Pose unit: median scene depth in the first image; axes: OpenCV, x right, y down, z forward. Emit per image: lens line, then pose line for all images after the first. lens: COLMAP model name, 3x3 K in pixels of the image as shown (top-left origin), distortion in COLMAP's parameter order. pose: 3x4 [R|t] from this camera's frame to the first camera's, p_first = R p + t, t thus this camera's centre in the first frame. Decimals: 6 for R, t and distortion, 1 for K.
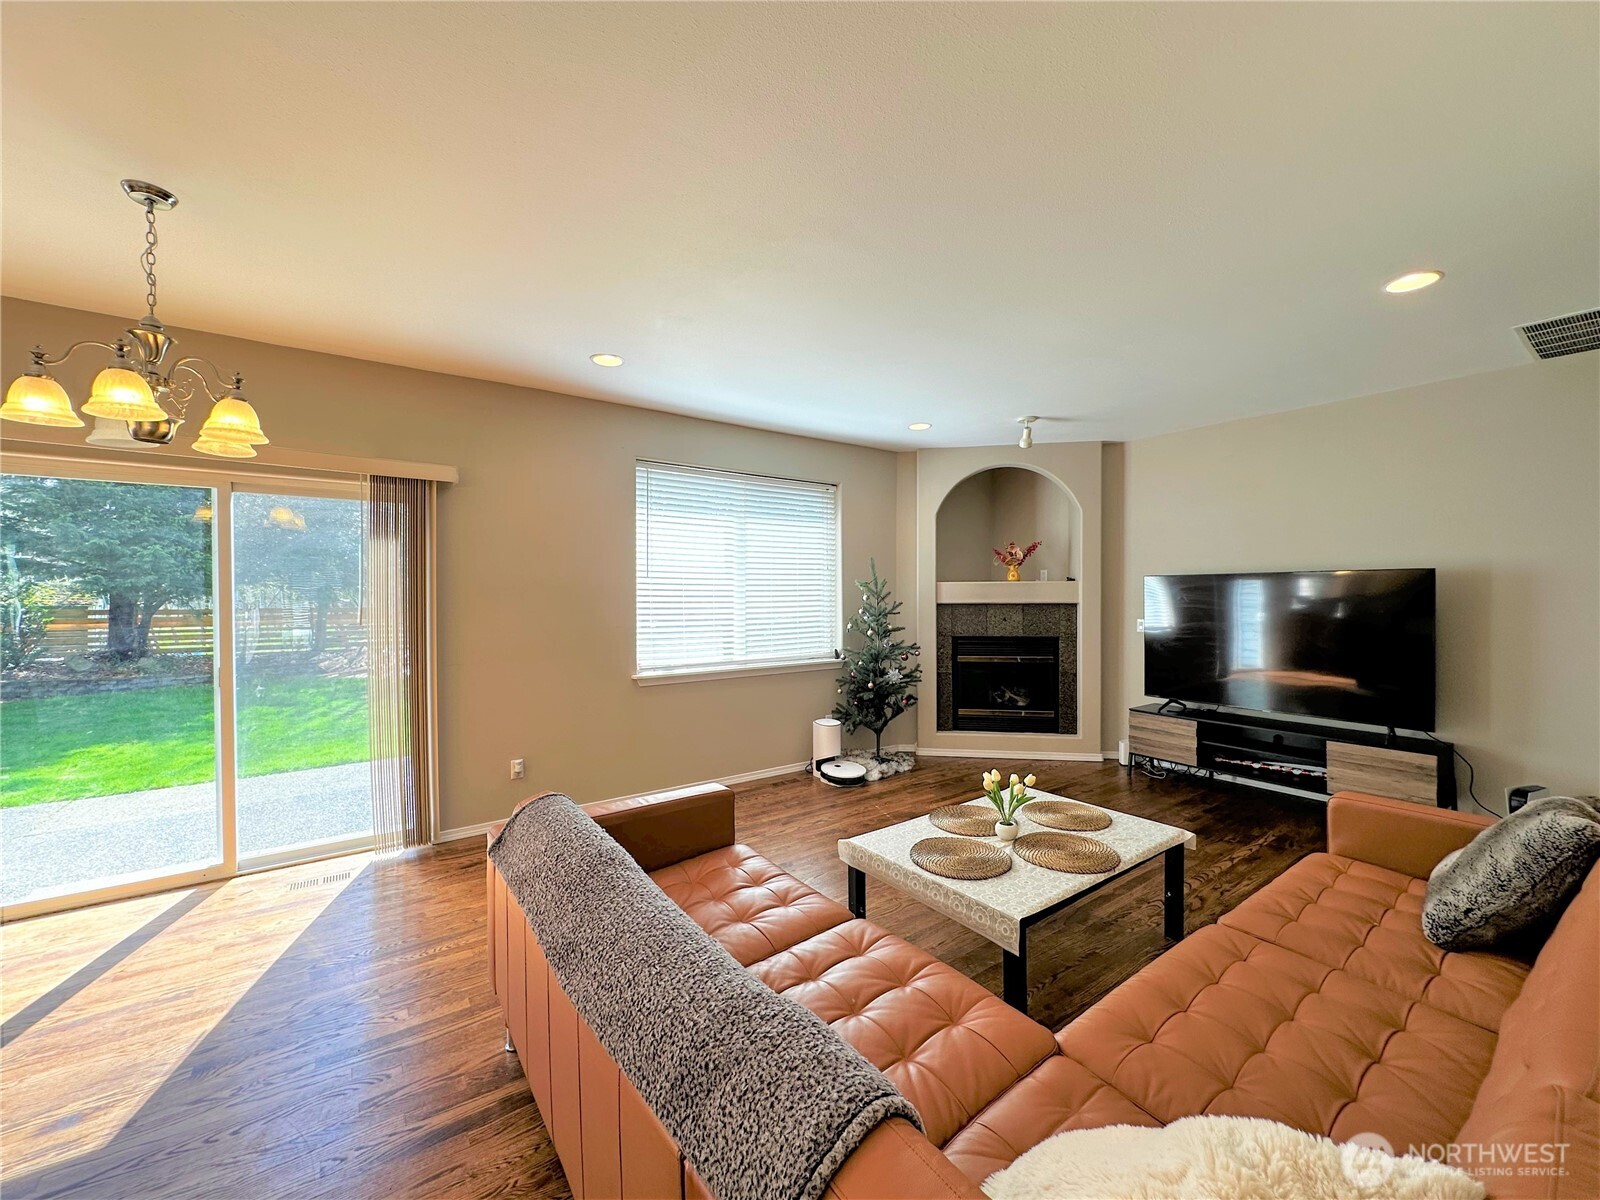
lens RADIAL K [[641.1, 0, 800.0], [0, 641.1, 600.0], [0, 0, 1]] dist [-0.003078, 0.000719]
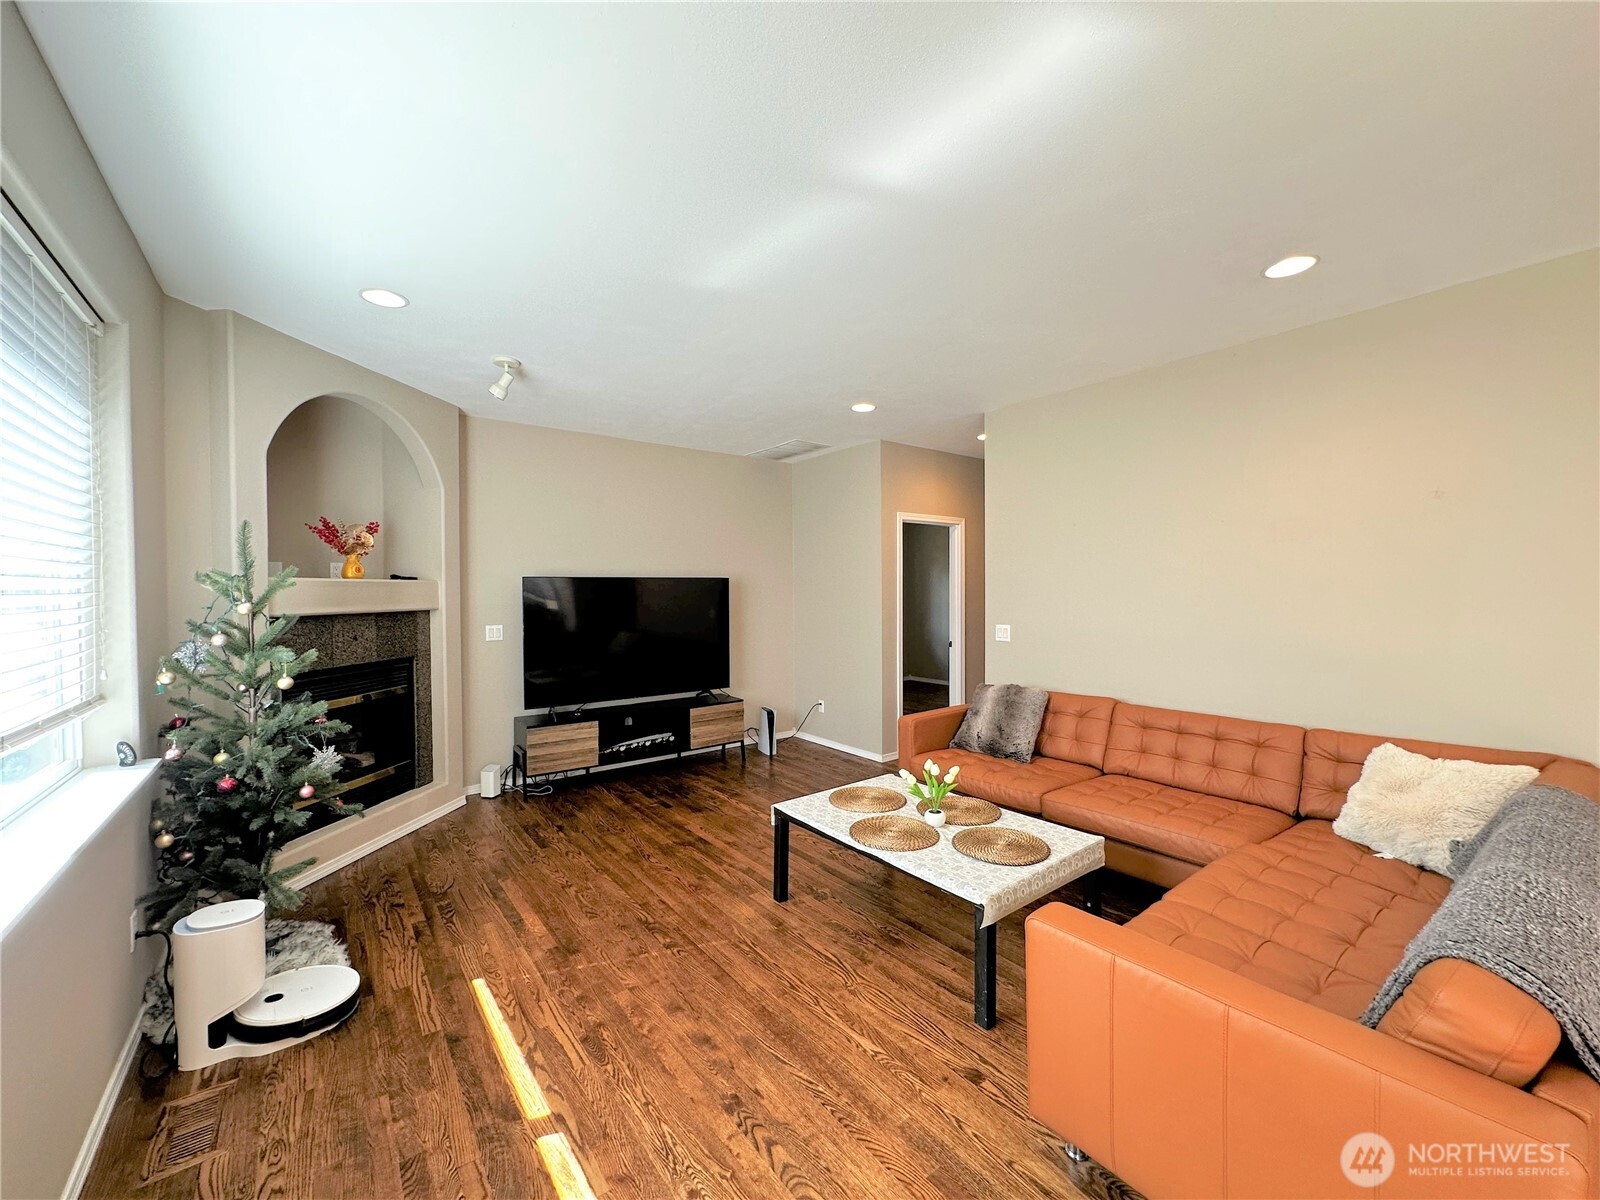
lens RADIAL K [[641.1, 0, 800.0], [0, 641.1, 600.0], [0, 0, 1]] dist [-0.003078, 0.000719]
pose [[-0.024750, -0.011345, 0.999629, -0.378708], [0.017783, 0.999772, 0.011787, -0.008279], [-0.999535, 0.018068, -0.024543, 0.650912]]
